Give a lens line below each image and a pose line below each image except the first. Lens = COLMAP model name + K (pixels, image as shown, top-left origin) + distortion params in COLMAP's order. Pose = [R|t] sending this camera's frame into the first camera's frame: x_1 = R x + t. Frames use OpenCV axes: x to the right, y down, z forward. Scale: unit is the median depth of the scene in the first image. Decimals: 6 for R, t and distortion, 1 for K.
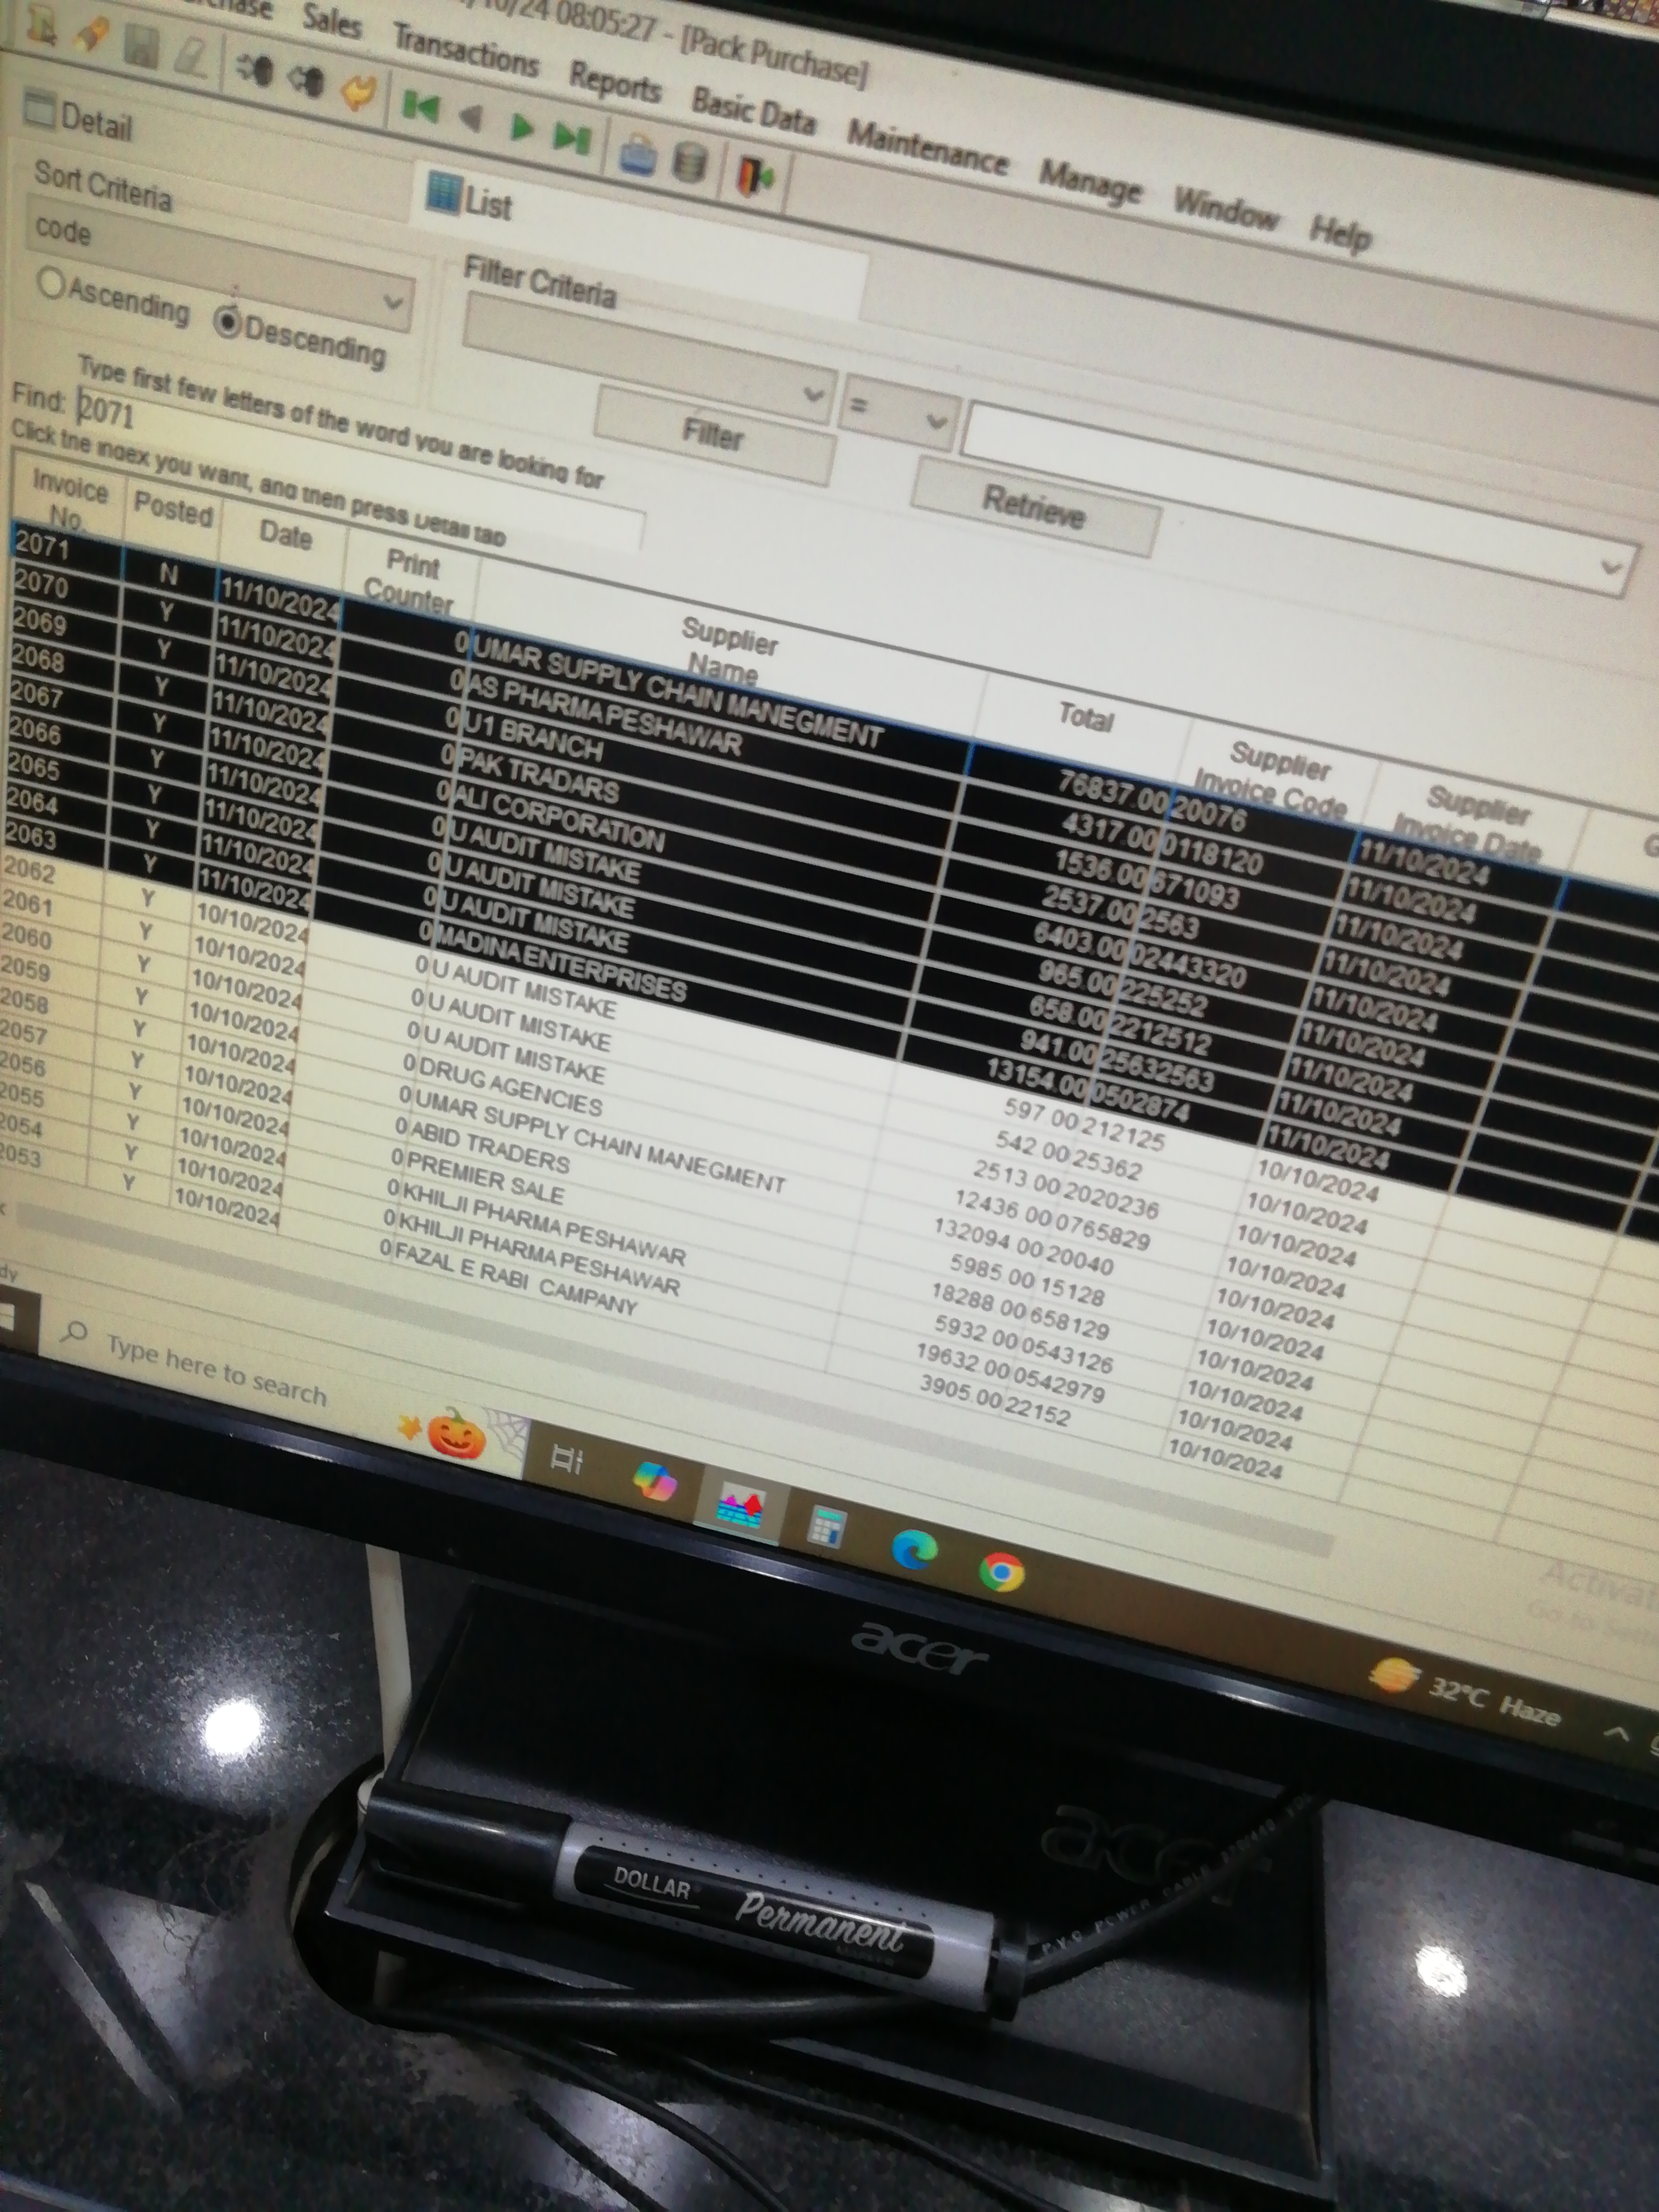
lens RADIAL K [[1656.4, 0, 832.6], [0, 1656.4, 1106.8], [0, 0, 1]] dist [0.013617, 0.005317]
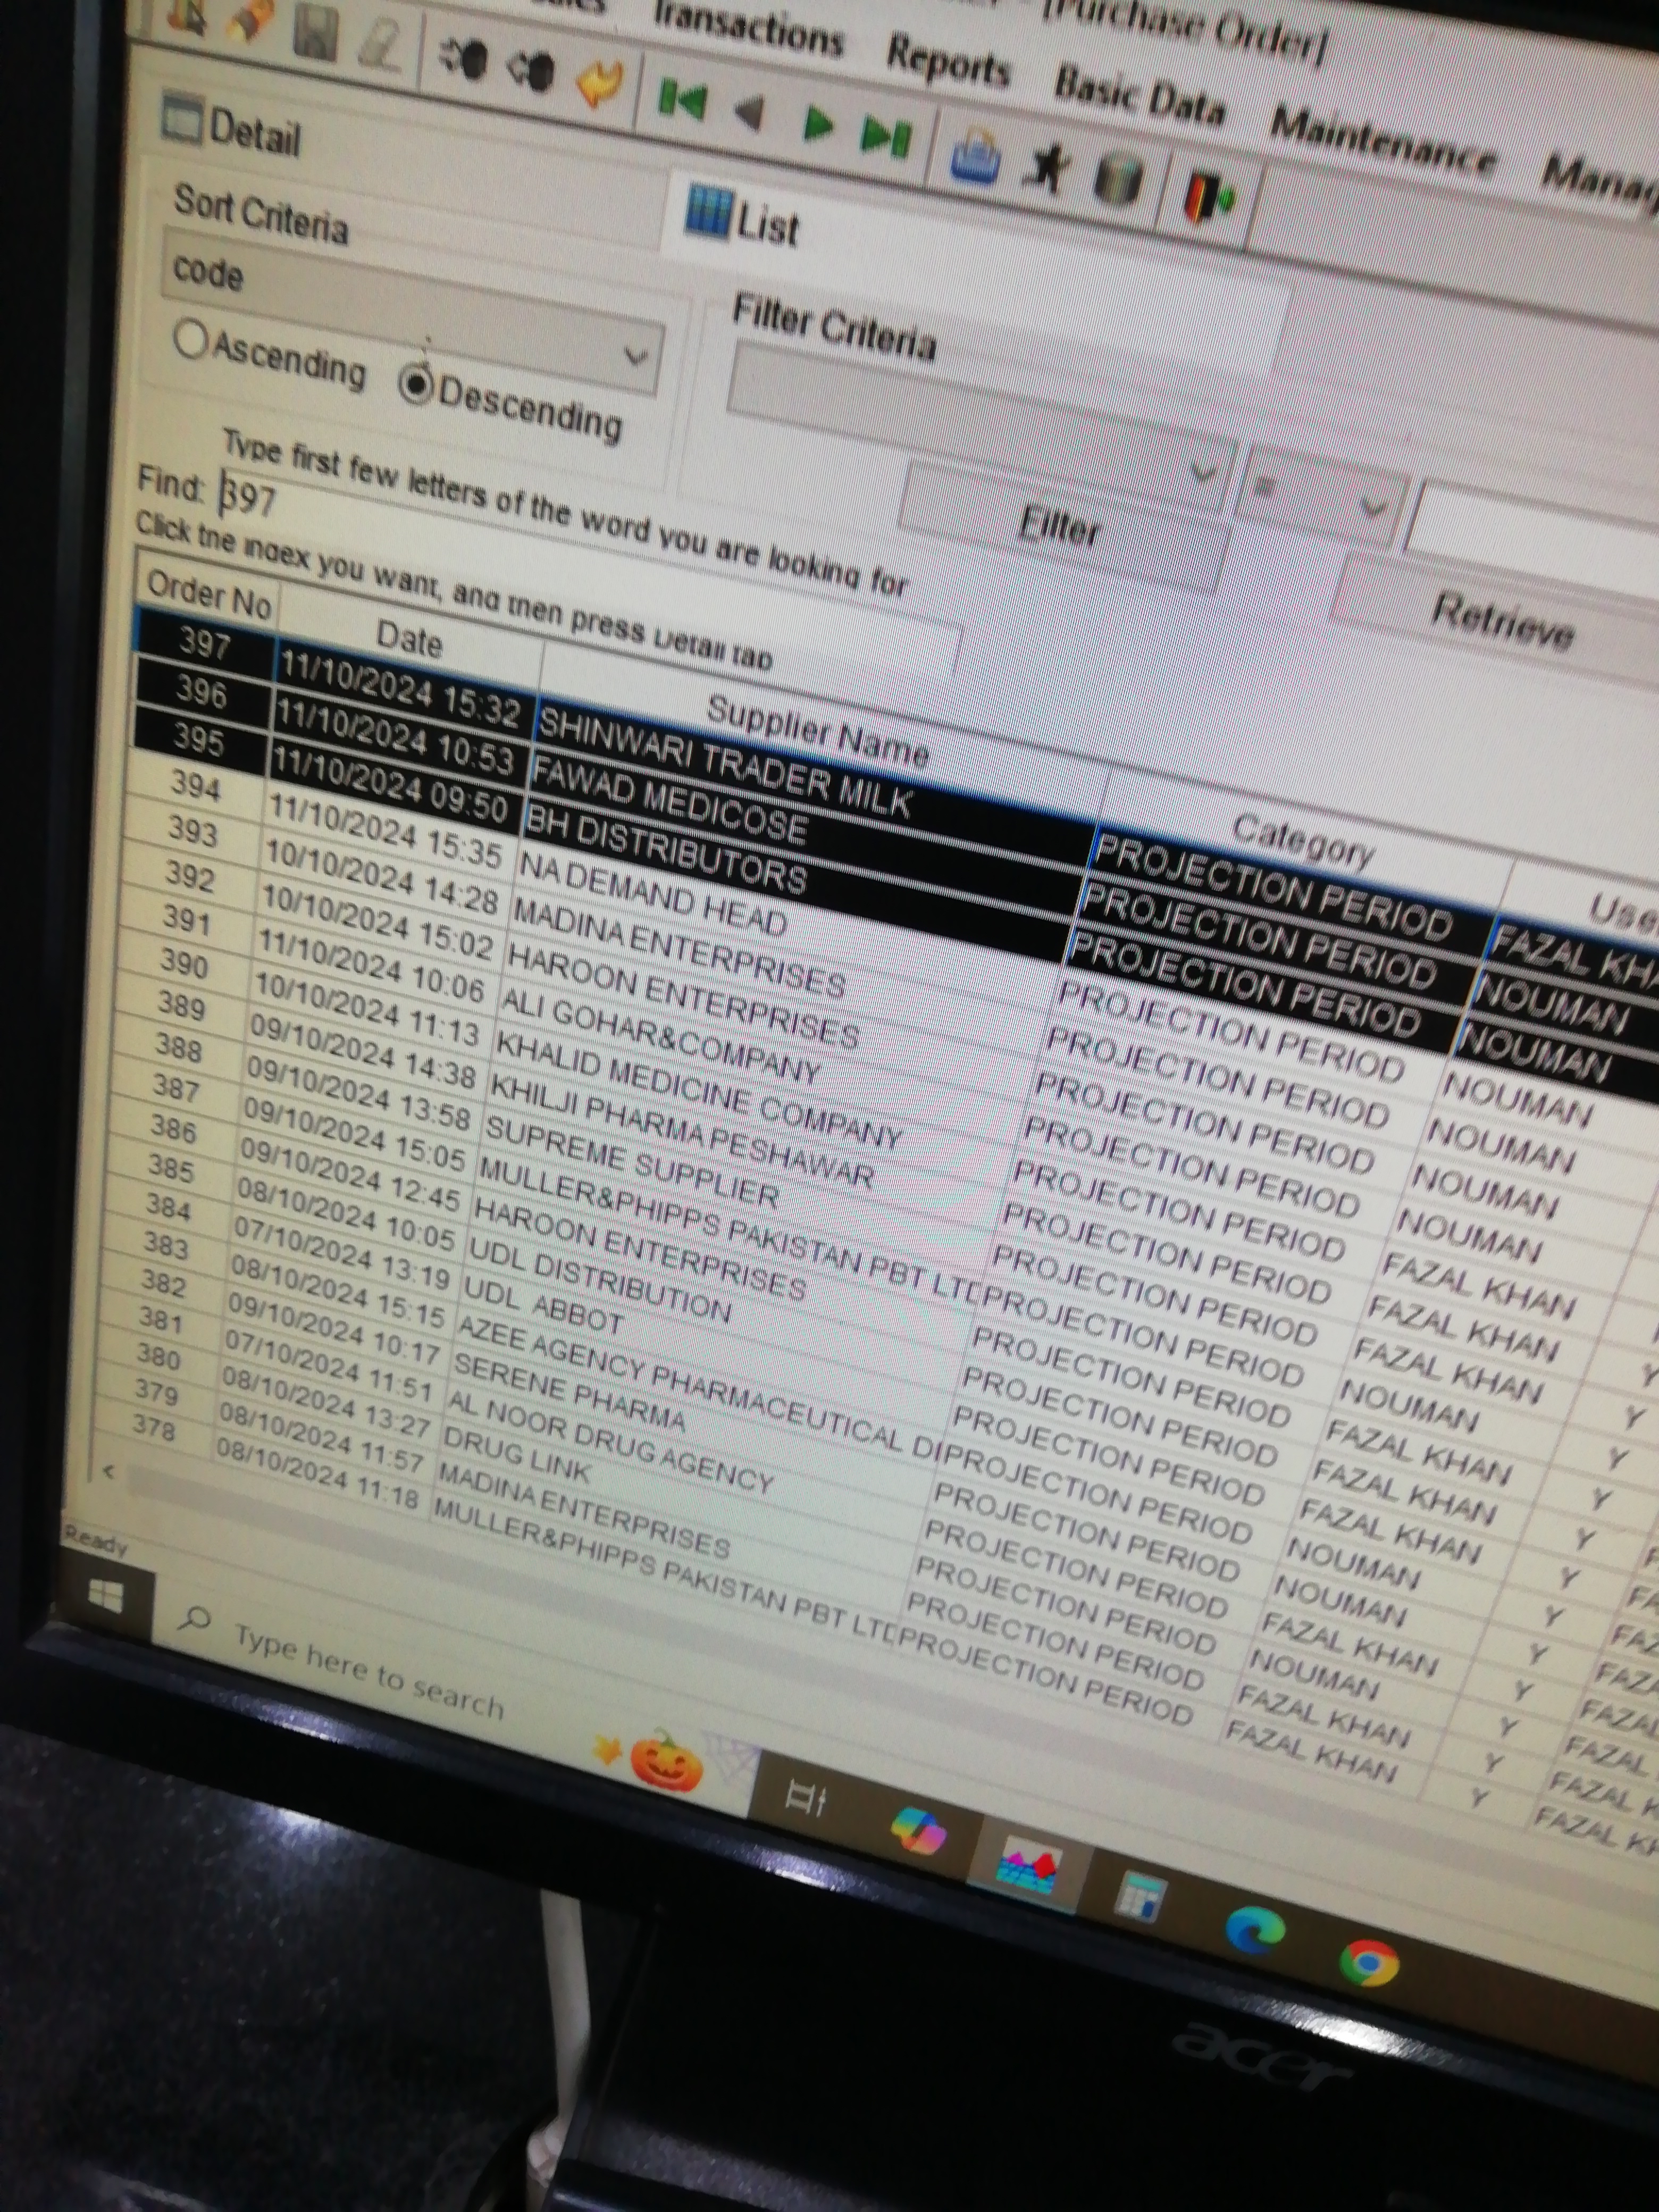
lens RADIAL K [[1738.5, 0, 821.5], [0, 1738.5, 1110.6], [0, 0, 1]] dist [-0.005233, -0.000064]
pose [[0.998882, 0.004682, -0.047031, -0.138933], [-0.004348, 0.999965, 0.007208, -0.145405], [0.047063, -0.006996, 0.998867, 0.211774]]
